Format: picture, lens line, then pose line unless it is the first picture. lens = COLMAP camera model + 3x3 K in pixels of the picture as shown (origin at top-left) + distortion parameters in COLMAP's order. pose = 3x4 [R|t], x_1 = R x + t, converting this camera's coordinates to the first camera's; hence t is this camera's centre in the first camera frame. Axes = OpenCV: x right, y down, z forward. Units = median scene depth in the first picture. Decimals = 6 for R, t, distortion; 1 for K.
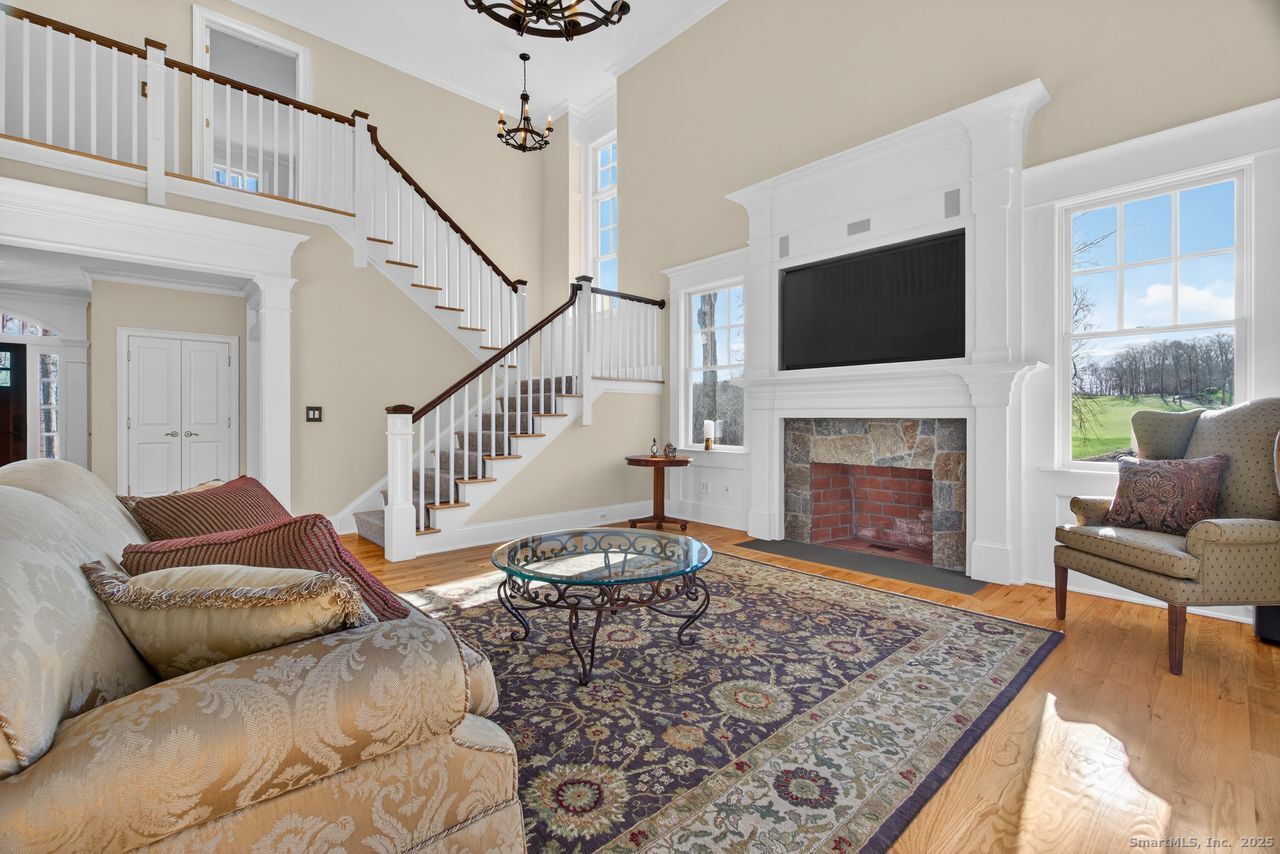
lens RADIAL K [[557.8, 0, 641.8], [0, 557.8, 422.9], [0, 0, 1]] dist [-0.000818, -0.000087]
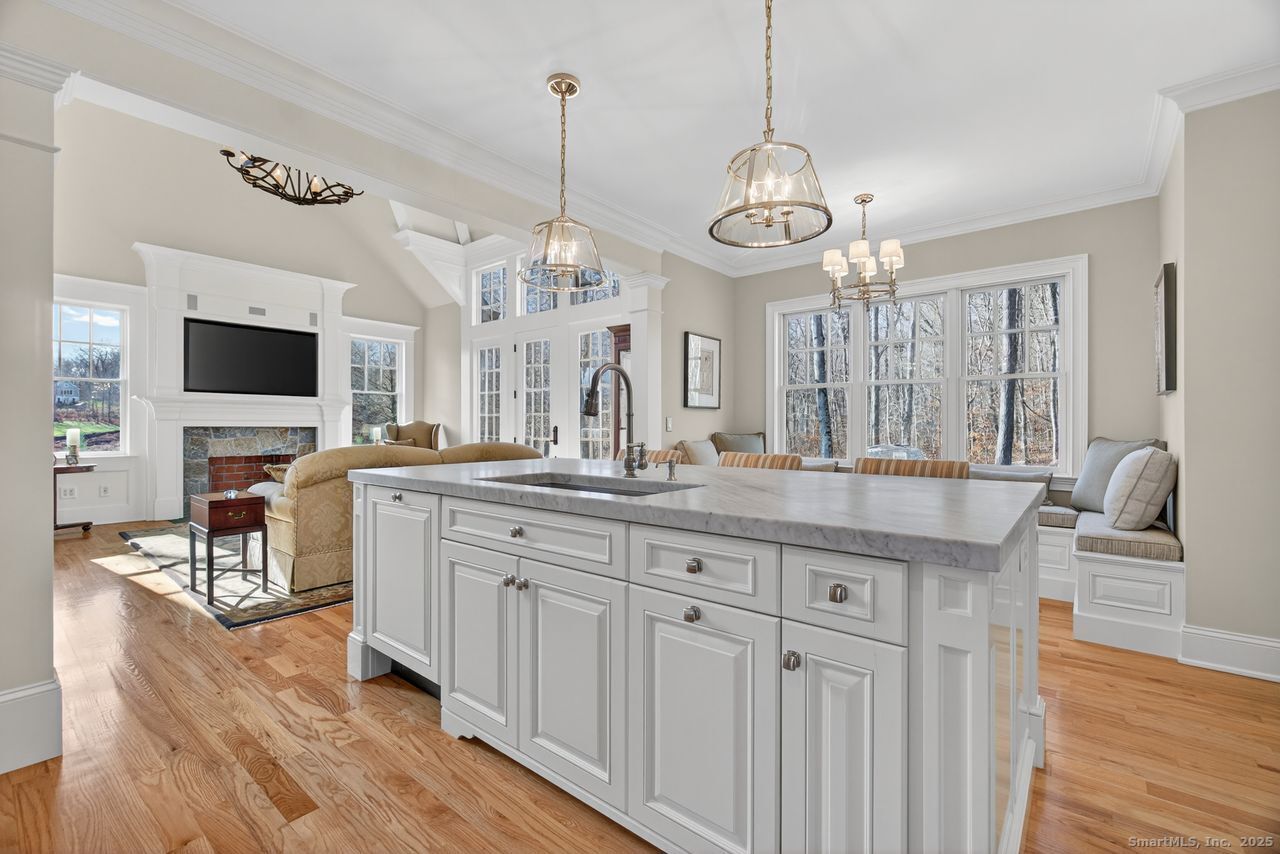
lens RADIAL K [[557.8, 0, 641.8], [0, 557.8, 422.9], [0, 0, 1]] dist [-0.000818, -0.000087]
pose [[-0.145136, 0.001563, 0.989411, -1.282980], [0.007120, 0.999975, -0.000536, -0.009822], [-0.989386, 0.006966, -0.145143, 0.100694]]
